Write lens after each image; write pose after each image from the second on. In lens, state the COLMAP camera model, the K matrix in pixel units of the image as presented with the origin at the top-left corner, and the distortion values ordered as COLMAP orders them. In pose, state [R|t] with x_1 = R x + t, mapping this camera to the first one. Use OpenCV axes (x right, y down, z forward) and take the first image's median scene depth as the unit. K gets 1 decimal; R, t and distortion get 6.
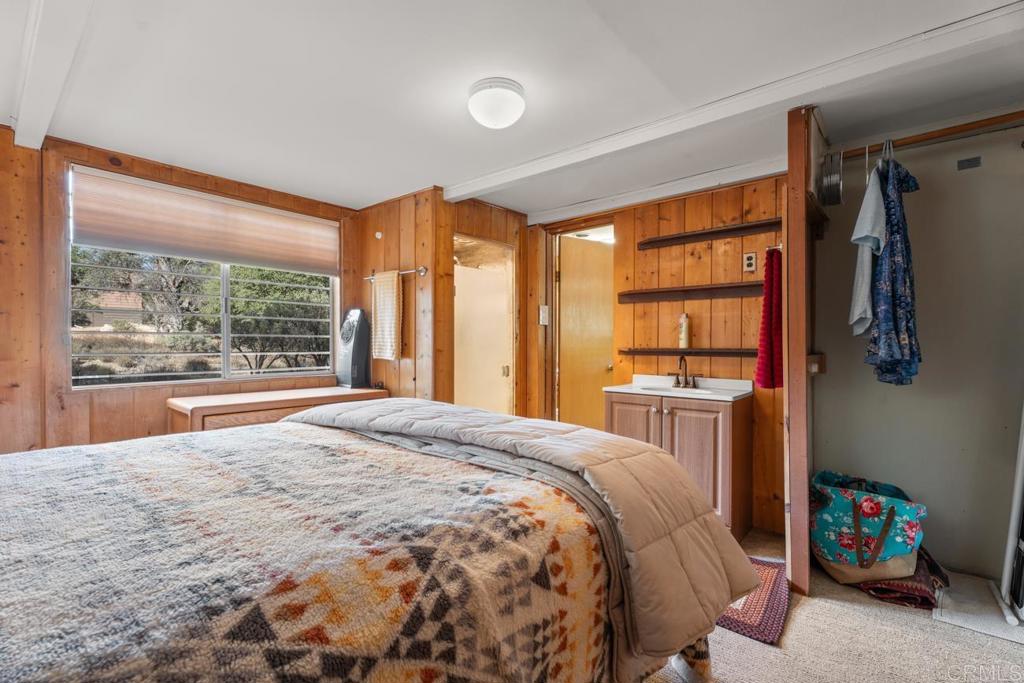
lens RADIAL K [[456.3, 0, 503.5], [0, 456.3, 340.0], [0, 0, 1]] dist [-0.005330, 0.002193]
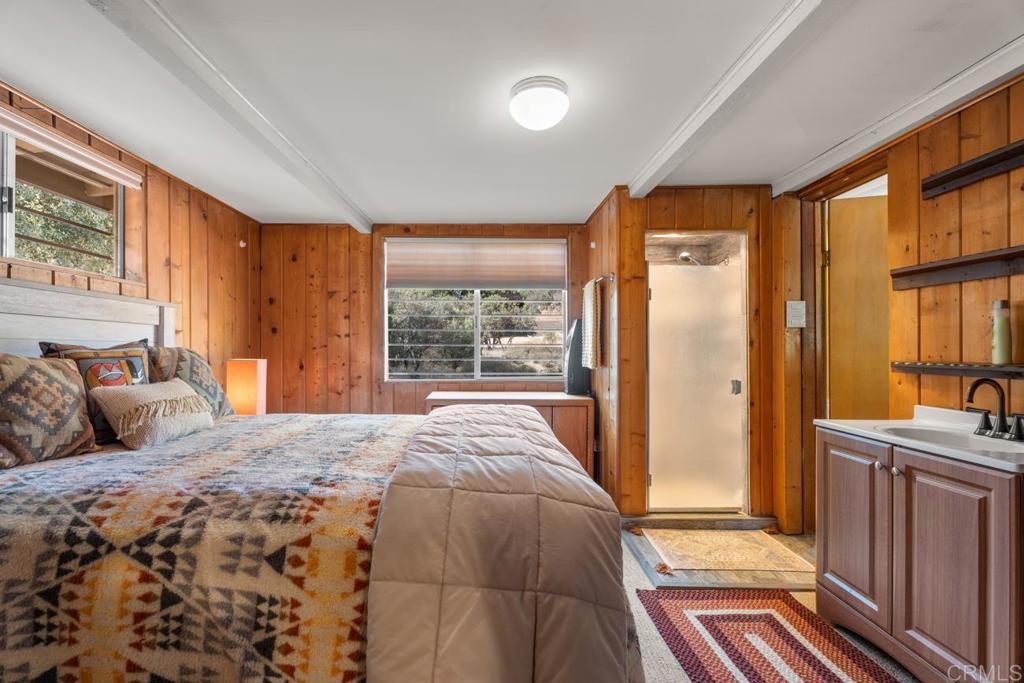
lens RADIAL K [[456.3, 0, 505.1], [0, 456.3, 346.1], [0, 0, 1]] dist [-0.005330, 0.002193]
pose [[0.671433, -0.004213, -0.741054, 0.410755], [0.005489, 0.999985, -0.000712, -0.006682], [0.741045, -0.003589, 0.671445, 0.201384]]
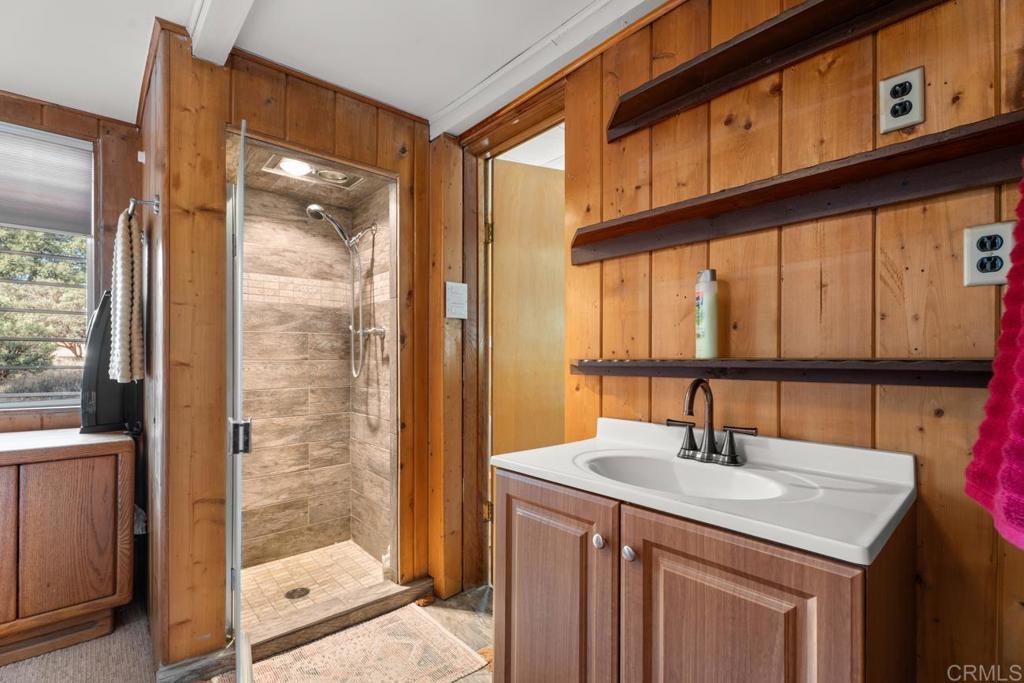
lens RADIAL K [[456.3, 0, 505.6], [0, 456.3, 354.3], [0, 0, 1]] dist [-0.005330, 0.002193]
pose [[0.991313, -0.001300, -0.131516, 0.281700], [0.000635, 0.999987, -0.005097, 0.016461], [0.131521, 0.004969, 0.991301, 0.600681]]
